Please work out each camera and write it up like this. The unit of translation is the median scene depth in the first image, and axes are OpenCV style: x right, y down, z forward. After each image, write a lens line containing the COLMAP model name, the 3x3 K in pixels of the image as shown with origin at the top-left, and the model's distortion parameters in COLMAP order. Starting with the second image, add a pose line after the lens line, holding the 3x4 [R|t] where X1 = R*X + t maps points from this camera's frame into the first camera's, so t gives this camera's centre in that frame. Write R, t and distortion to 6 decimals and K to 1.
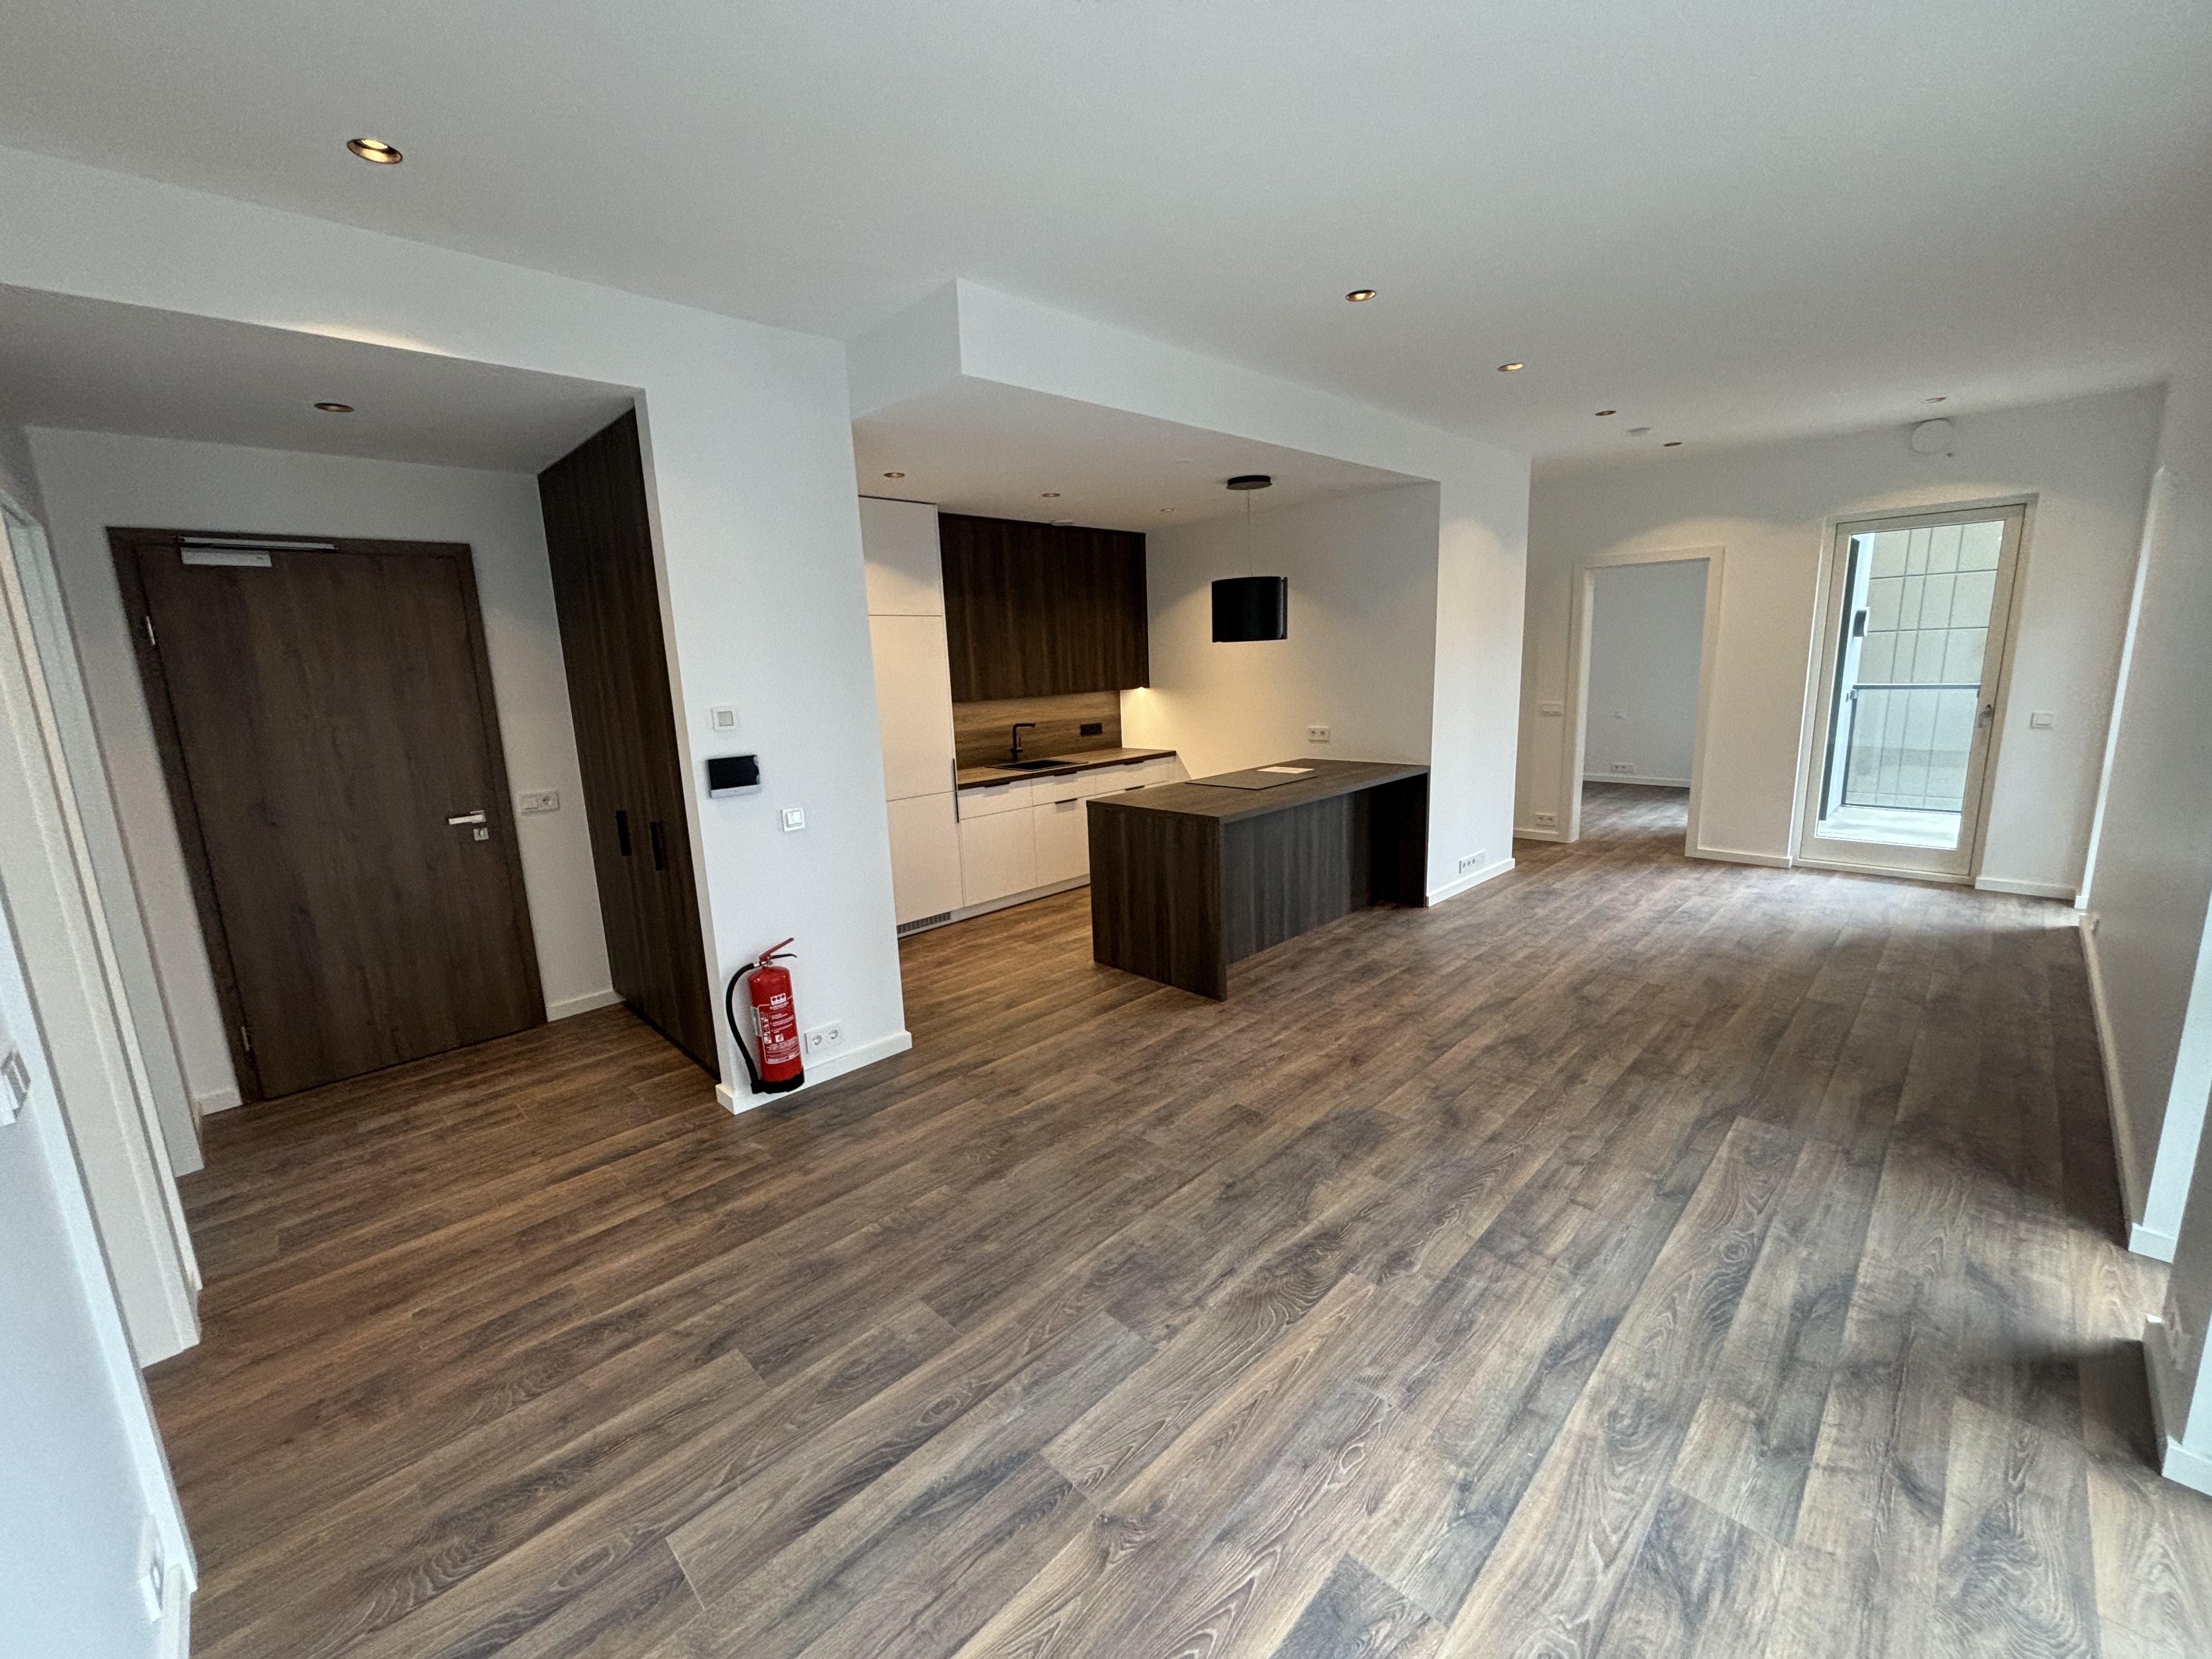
lens RADIAL K [[889.0, 0, 1079.5], [0, 889.0, 828.5], [0, 0, 1]] dist [0.008933, 0.000627]
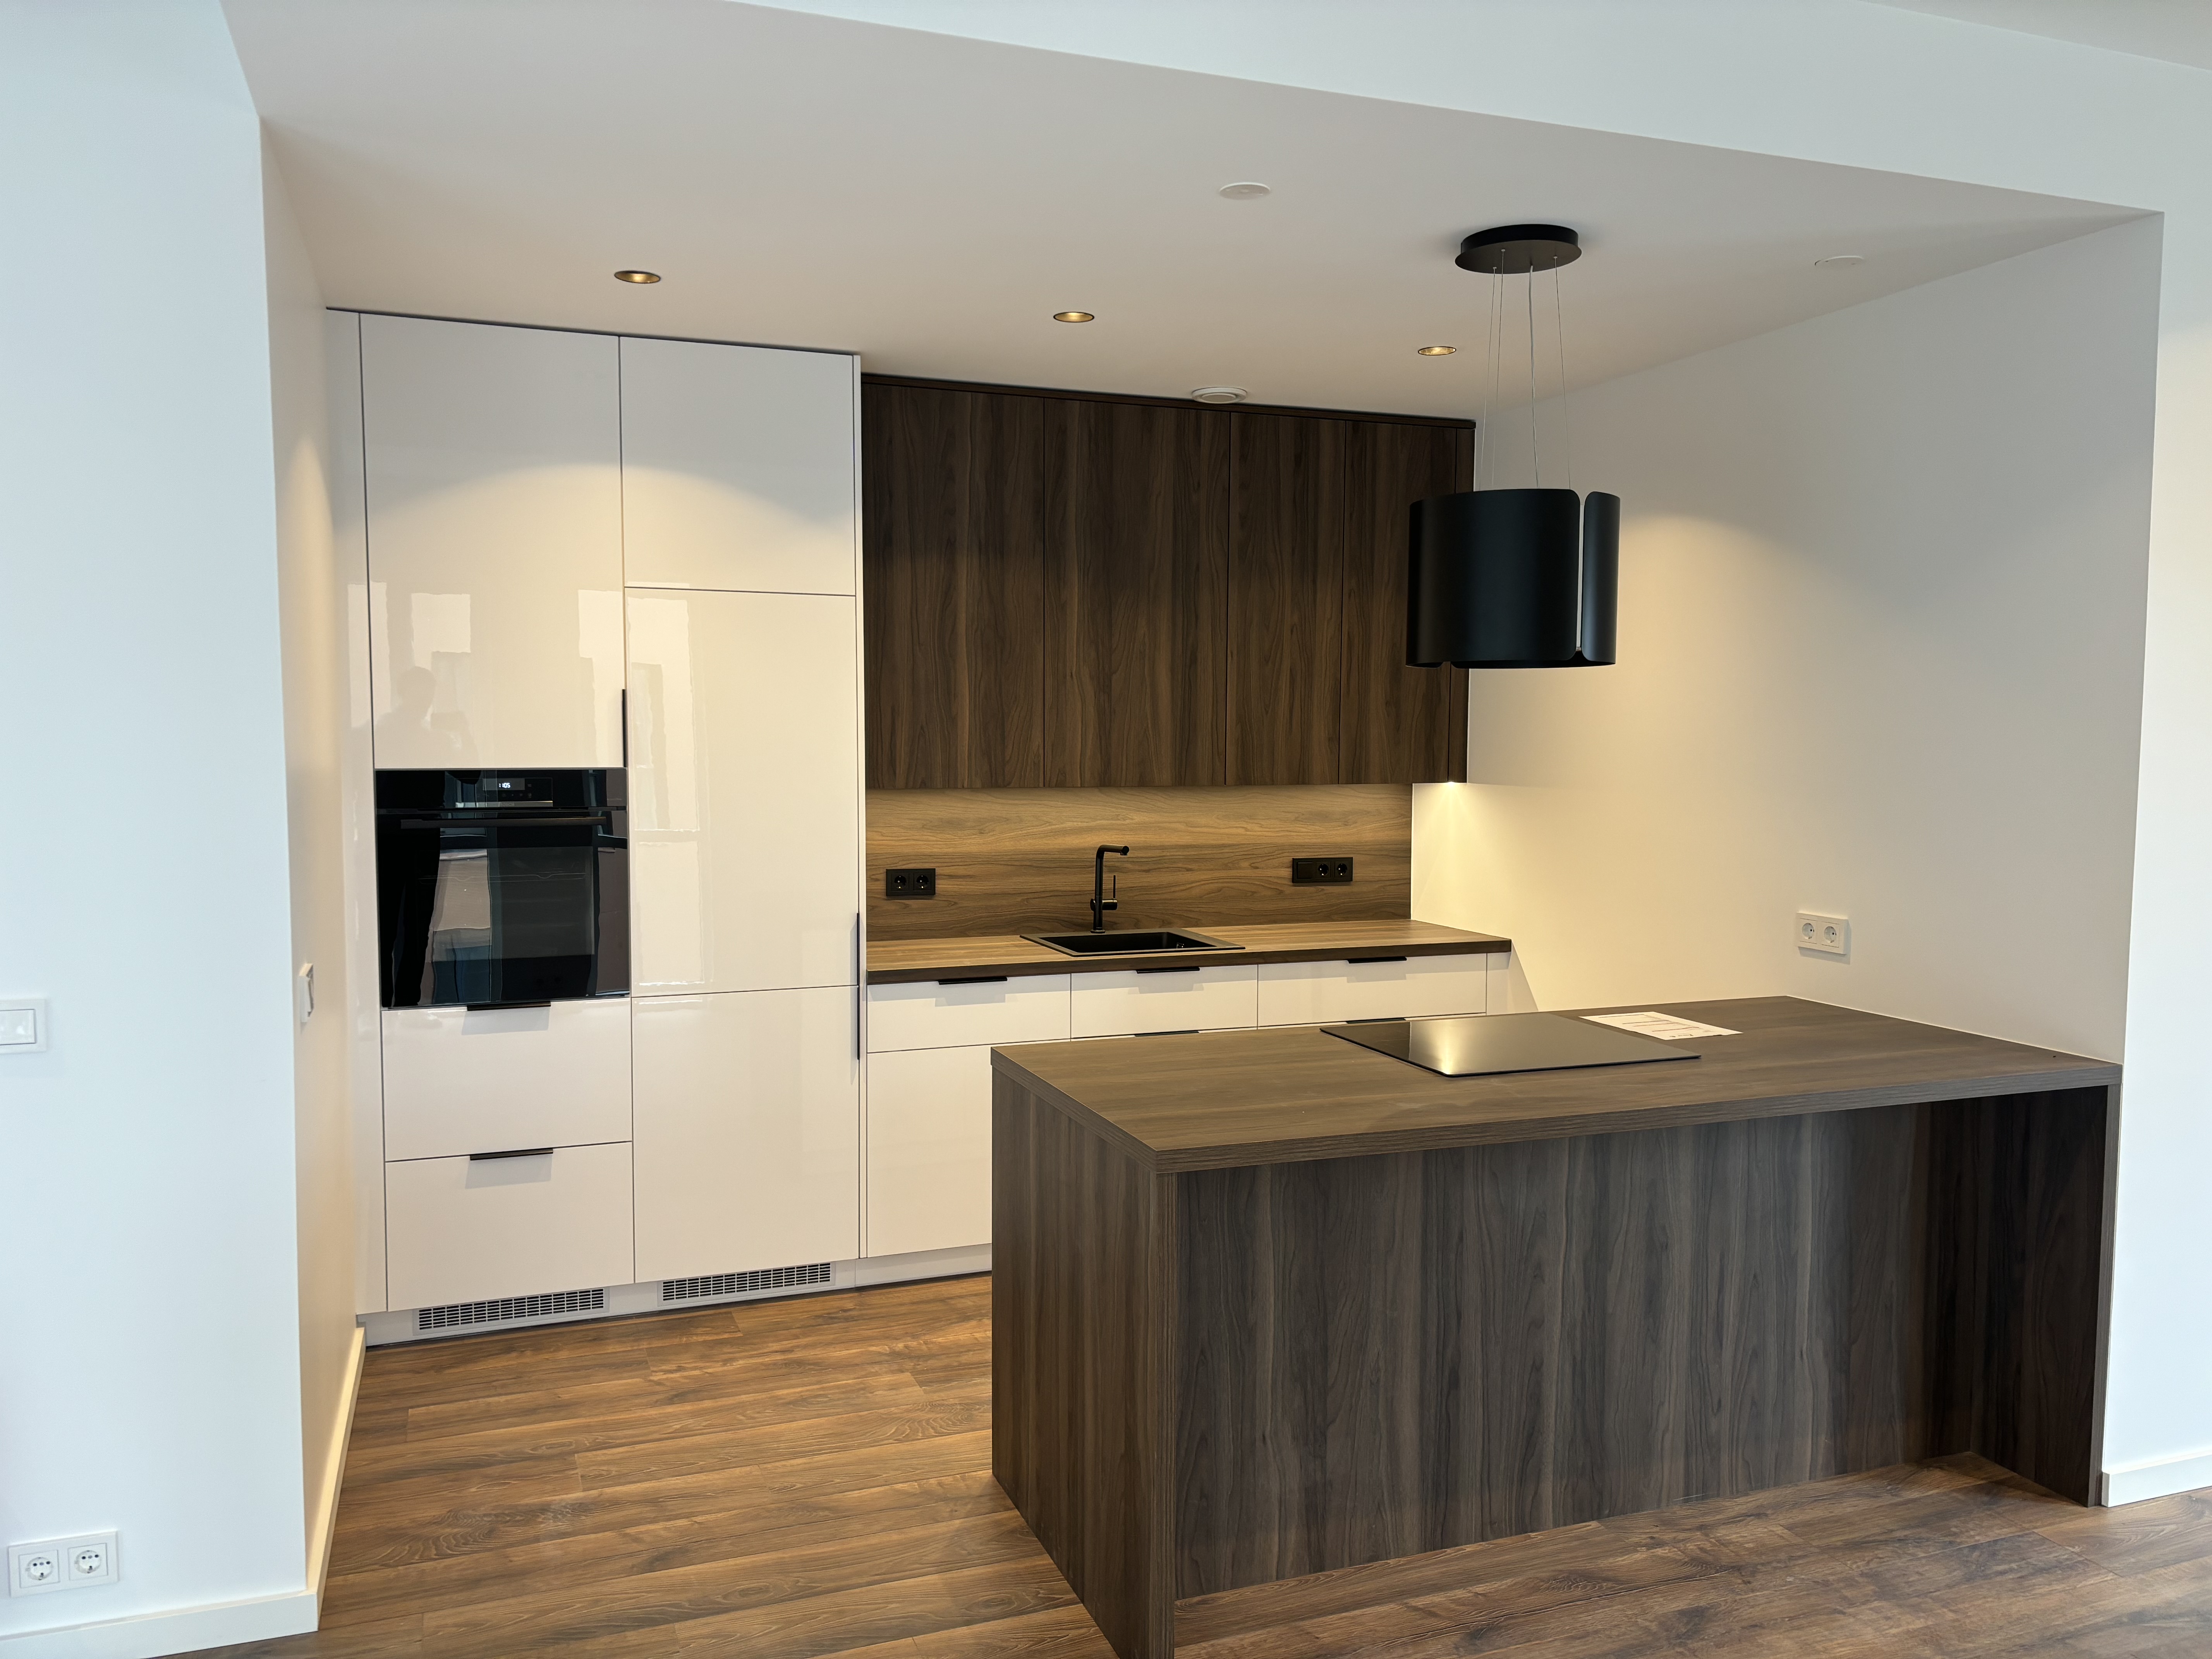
lens RADIAL K [[1662.8, 0, 1041.5], [0, 1662.8, 825.0], [0, 0, 1]] dist [0.012798, -0.007980]
pose [[0.914381, 0.065202, -0.399569, 0.302593], [-0.113152, 0.988773, -0.097590, -0.058129], [0.388721, 0.134446, 0.911494, 0.315880]]
